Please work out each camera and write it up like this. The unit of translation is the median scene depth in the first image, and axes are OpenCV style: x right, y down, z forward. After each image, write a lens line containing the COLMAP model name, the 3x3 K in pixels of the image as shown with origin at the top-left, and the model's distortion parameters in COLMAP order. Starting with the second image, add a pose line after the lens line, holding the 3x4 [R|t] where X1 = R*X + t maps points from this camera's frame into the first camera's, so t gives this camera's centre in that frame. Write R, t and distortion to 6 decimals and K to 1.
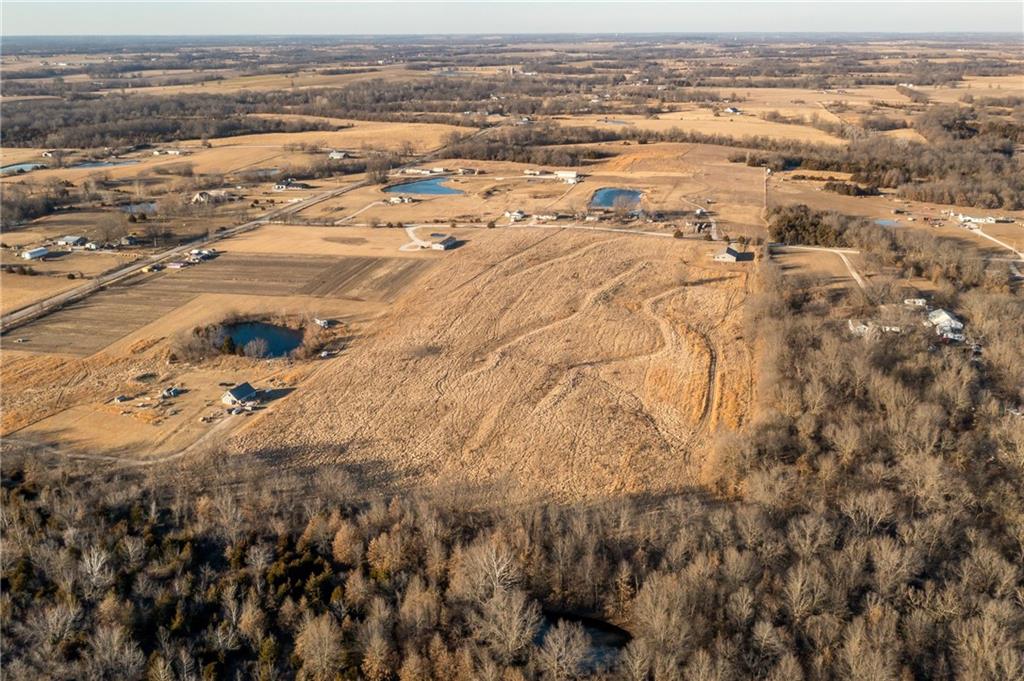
lens RADIAL K [[858.5, 0, 520.0], [0, 858.5, 340.1], [0, 0, 1]] dist [-0.003168, 0.008373]
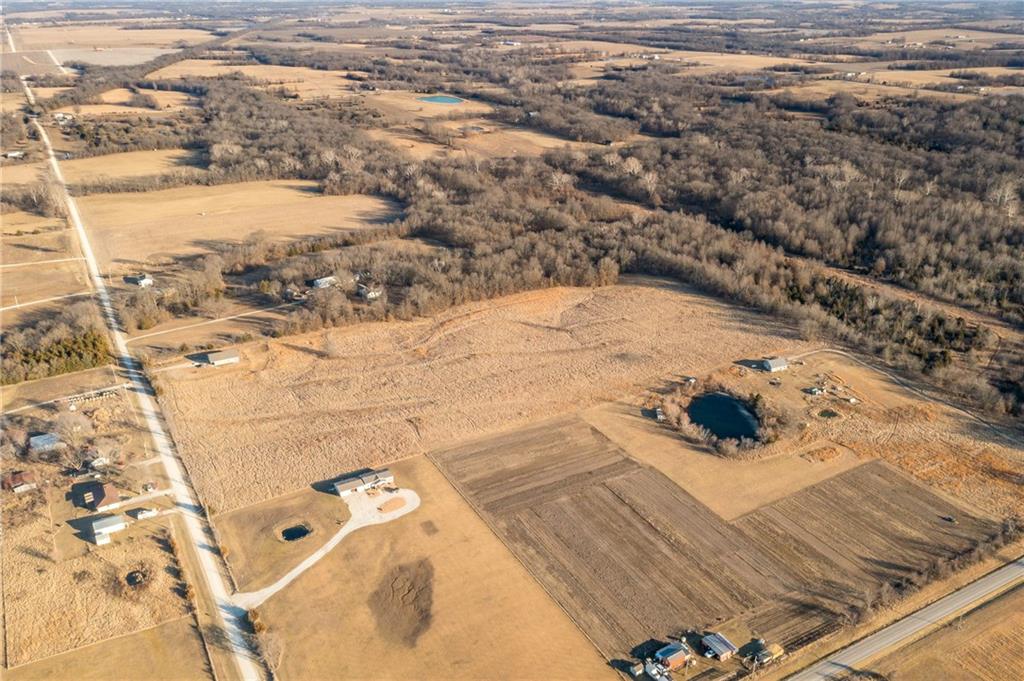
lens RADIAL K [[858.5, 0, 520.0], [0, 858.5, 340.1], [0, 0, 1]] dist [-0.003168, 0.008373]
pose [[-0.699215, -0.266833, 0.663249, -0.636228], [0.256353, 0.772460, 0.581024, -0.602421], [-0.667369, 0.576287, -0.471712, 1.264186]]
